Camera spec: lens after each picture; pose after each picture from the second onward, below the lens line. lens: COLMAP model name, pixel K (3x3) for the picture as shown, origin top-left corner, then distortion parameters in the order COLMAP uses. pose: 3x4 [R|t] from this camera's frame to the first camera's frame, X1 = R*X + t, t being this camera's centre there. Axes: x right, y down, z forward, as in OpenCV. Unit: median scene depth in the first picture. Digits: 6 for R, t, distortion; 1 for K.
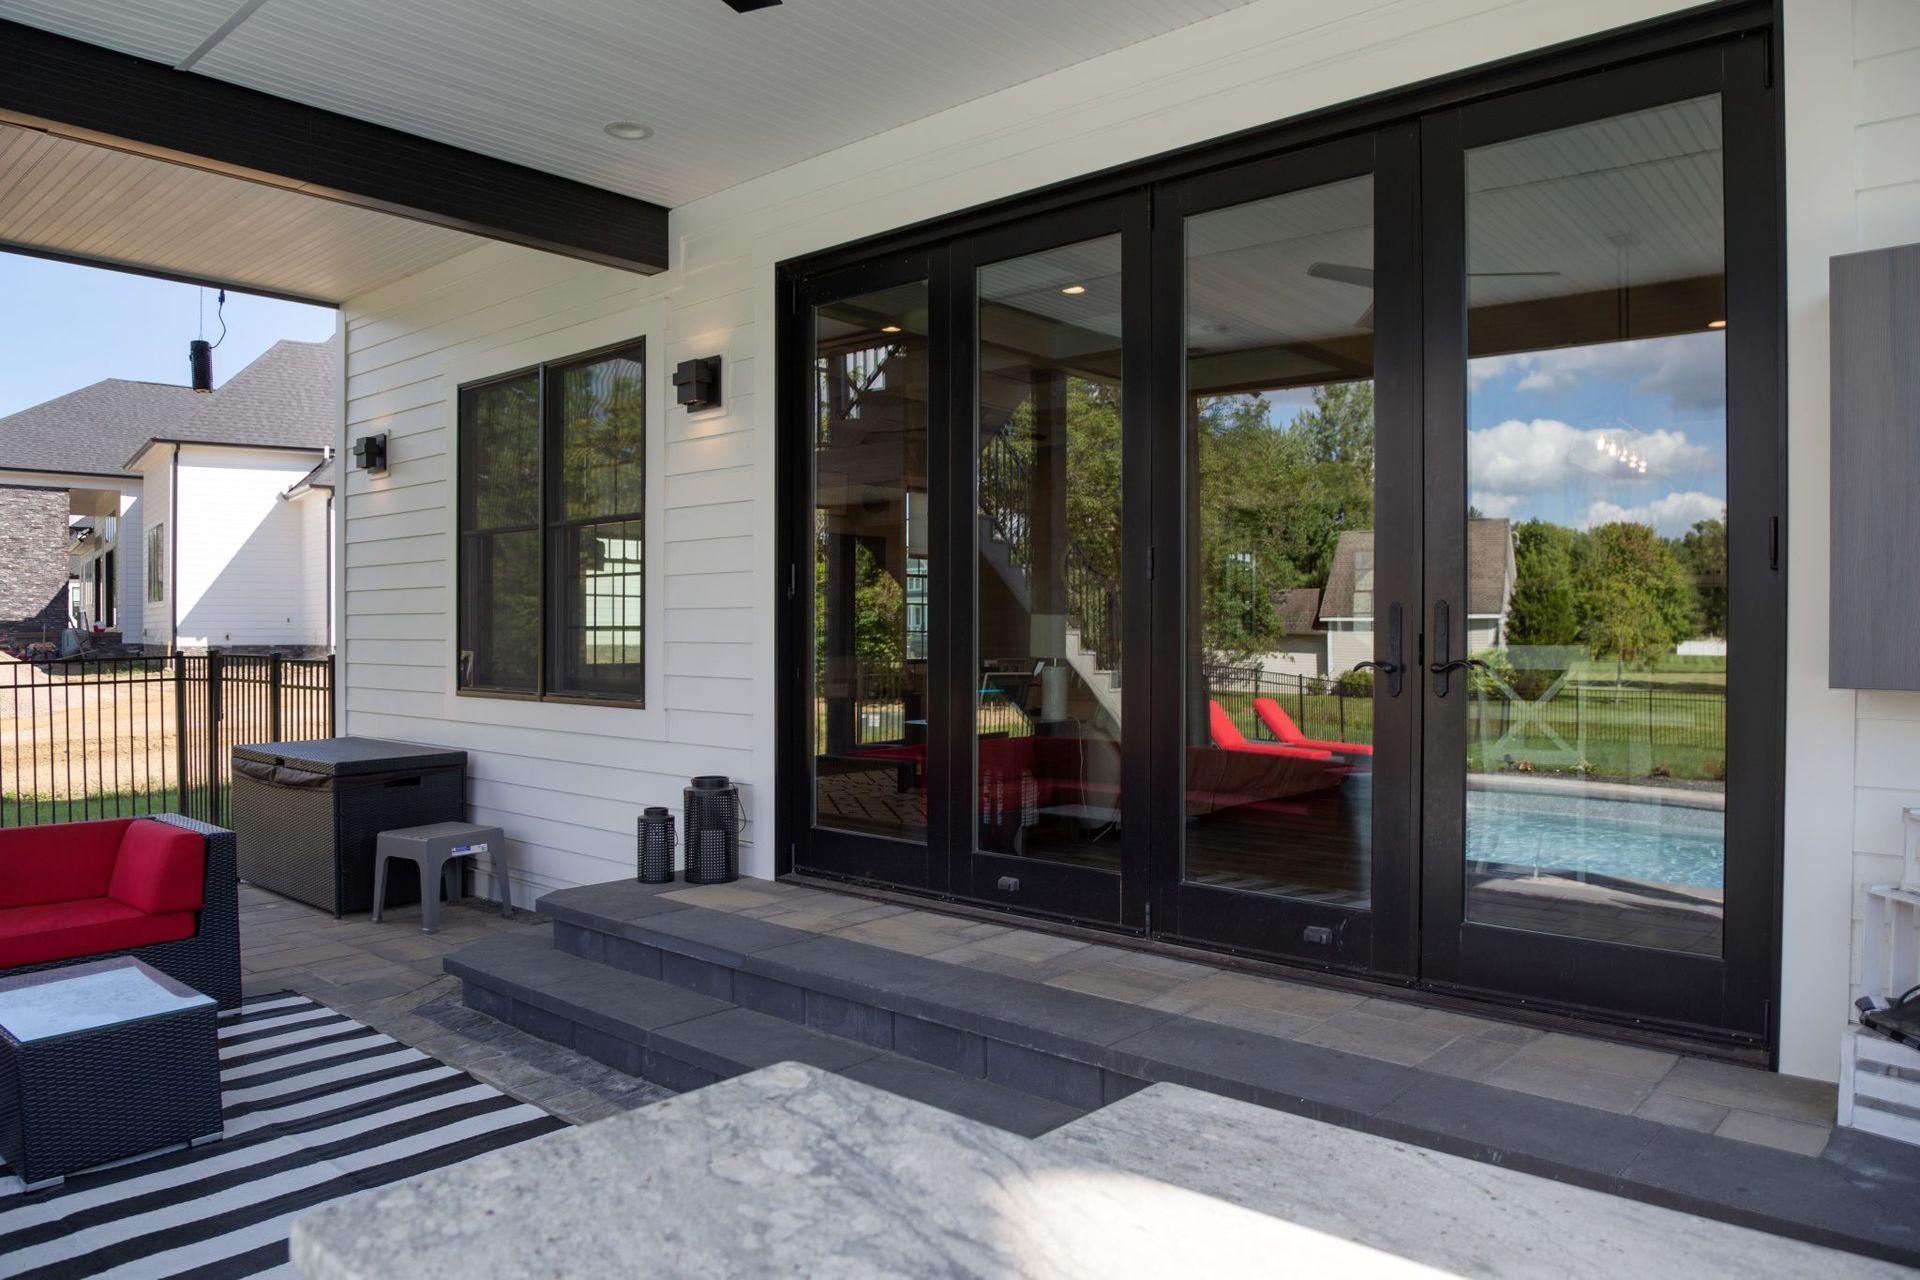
lens RADIAL K [[1249.5, 0, 960.0], [0, 1249.5, 640.0], [0, 0, 1]] dist [-0.036705, 0.038035]
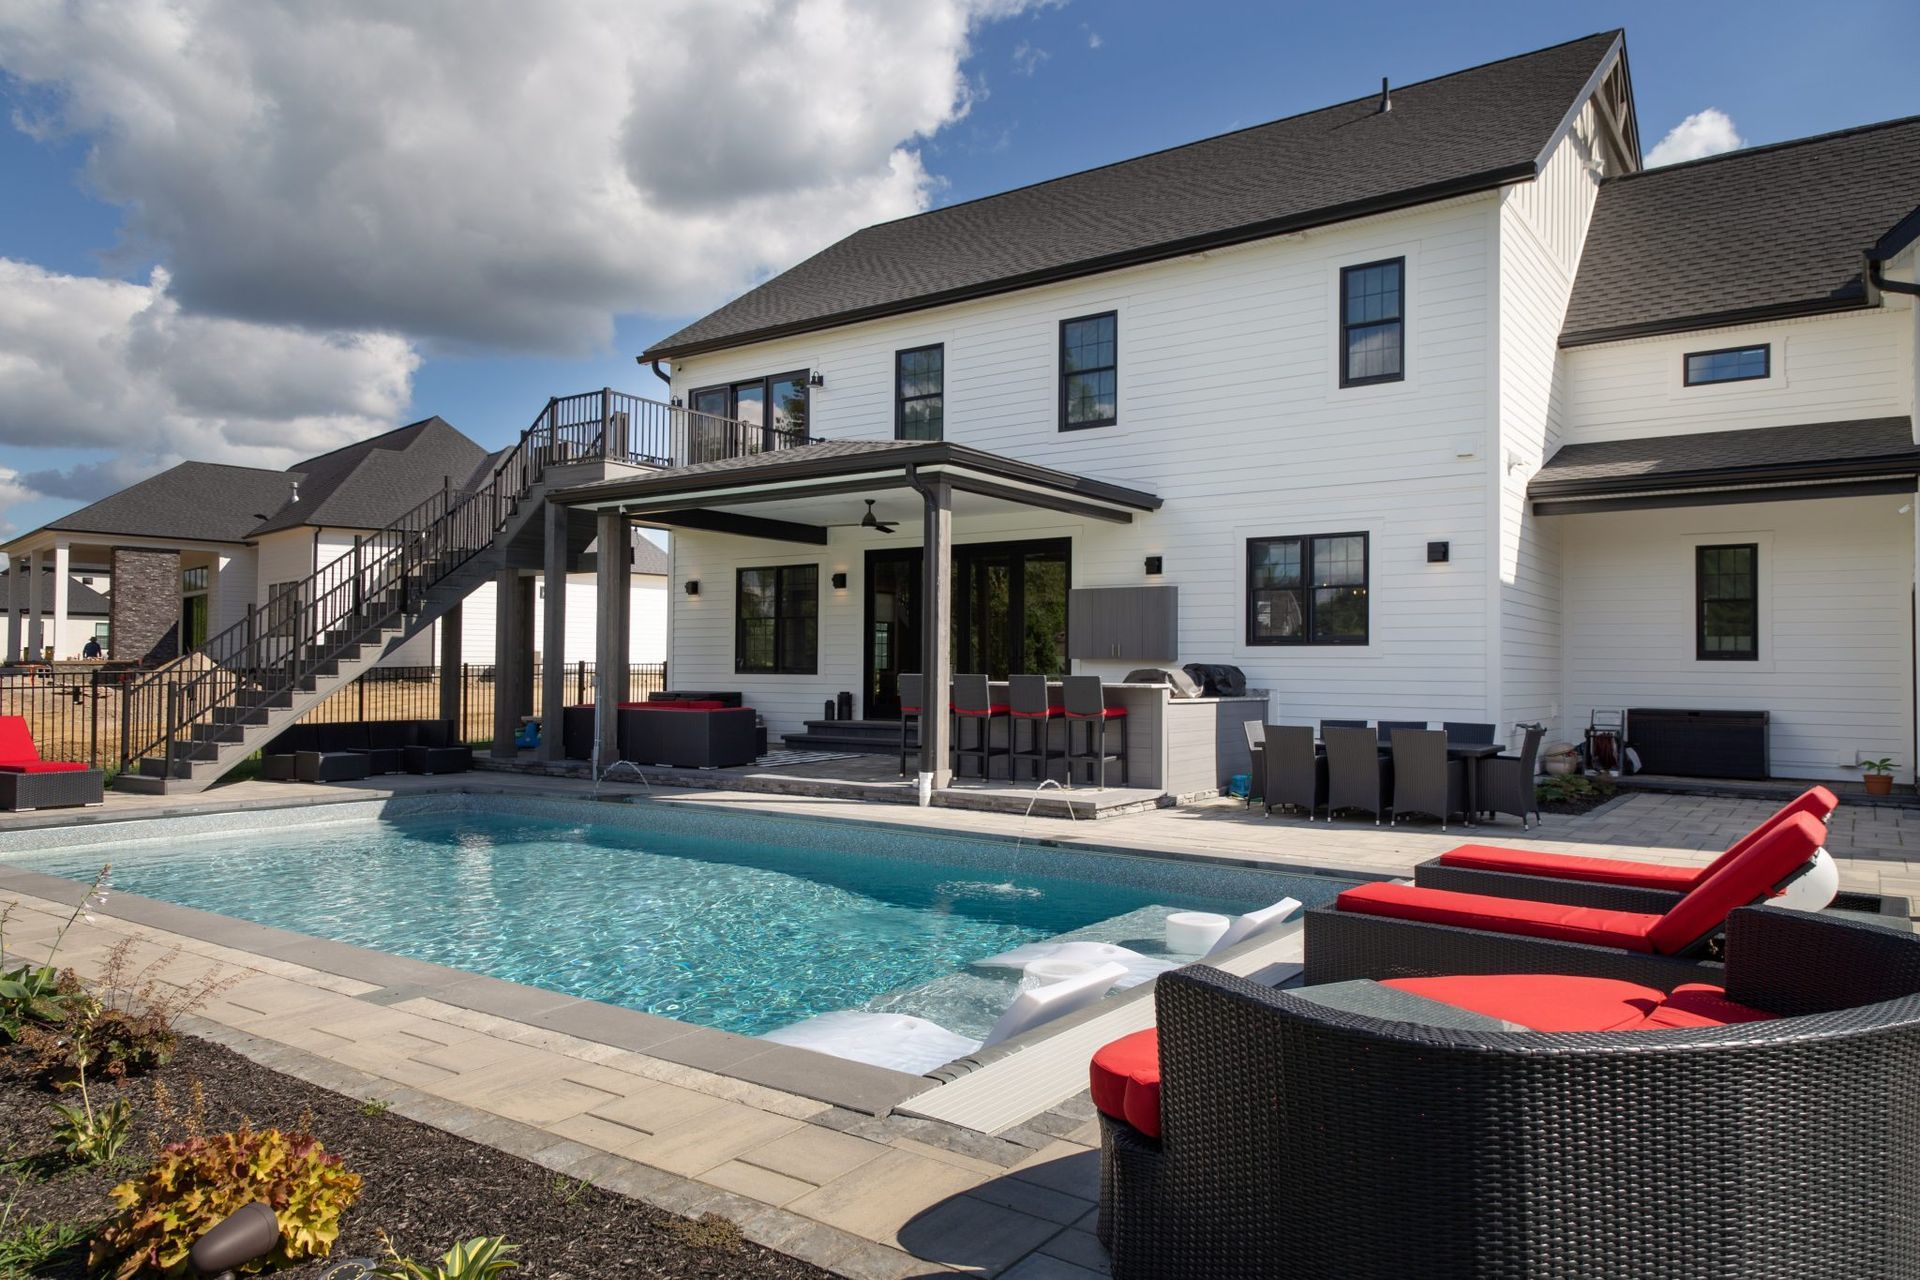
lens RADIAL K [[1249.5, 0, 960.0], [0, 1249.5, 640.0], [0, 0, 1]] dist [-0.036705, 0.038035]
pose [[0.994212, 0.008945, 0.107062, -0.234905], [-0.005481, 0.999453, -0.032605, 0.068921], [-0.107296, 0.031829, 0.993718, -2.409440]]
